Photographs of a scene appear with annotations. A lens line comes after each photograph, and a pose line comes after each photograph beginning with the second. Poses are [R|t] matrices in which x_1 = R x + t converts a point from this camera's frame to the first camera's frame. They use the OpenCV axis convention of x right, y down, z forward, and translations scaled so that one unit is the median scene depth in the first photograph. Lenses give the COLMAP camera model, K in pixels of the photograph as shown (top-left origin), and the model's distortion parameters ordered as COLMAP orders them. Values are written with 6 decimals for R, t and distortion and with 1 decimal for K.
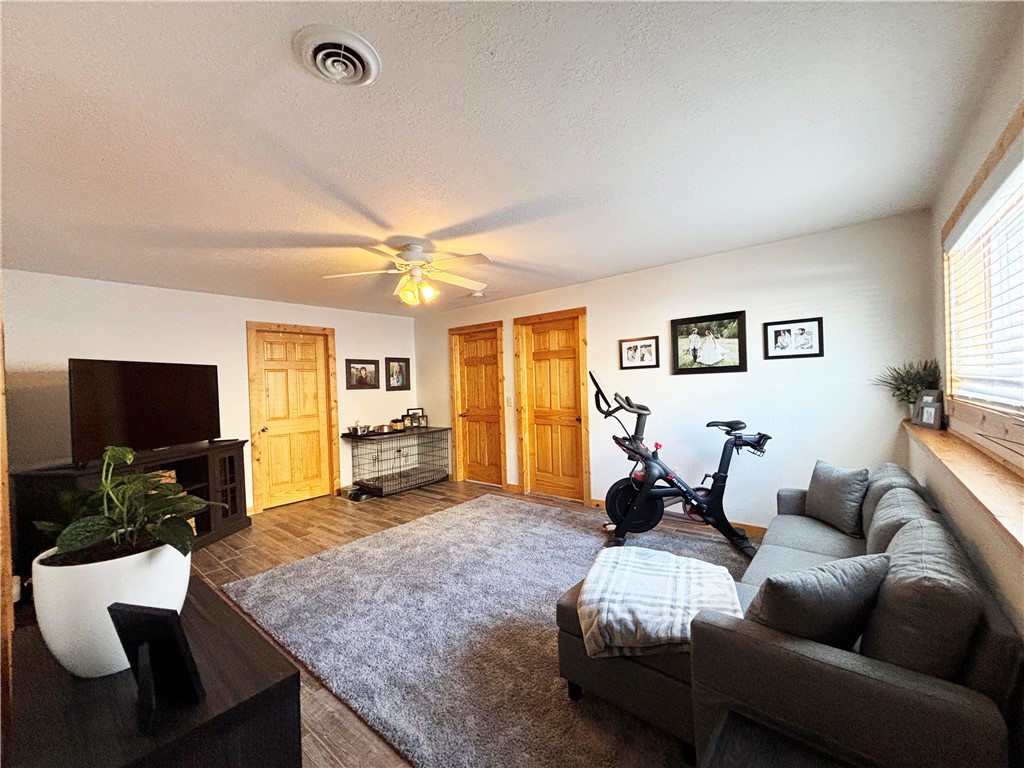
lens RADIAL K [[413.8, 0, 510.2], [0, 413.8, 386.8], [0, 0, 1]] dist [-0.001274, -0.000593]
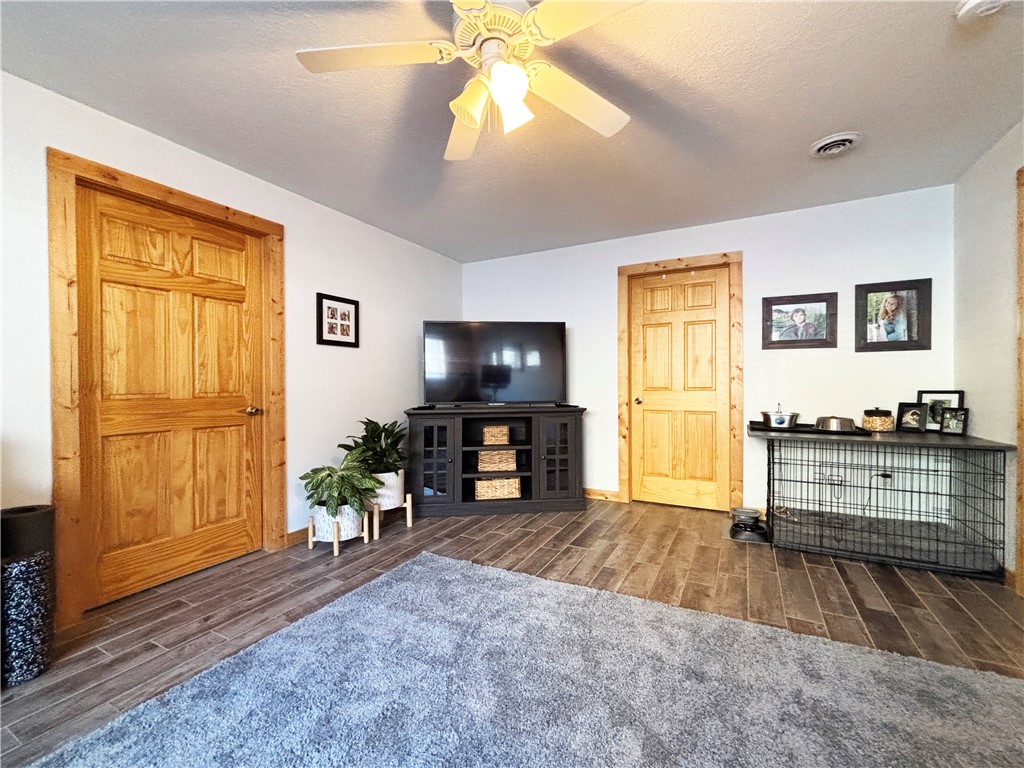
lens RADIAL K [[431.8, 0, 515.0], [0, 431.8, 383.2], [0, 0, 1]] dist [-0.001133, 0.000028]
pose [[0.212430, 0.037228, -0.976467, 0.140838], [-0.011483, 0.999300, 0.035600, 0.037465], [0.977109, 0.003650, 0.212709, 0.517290]]
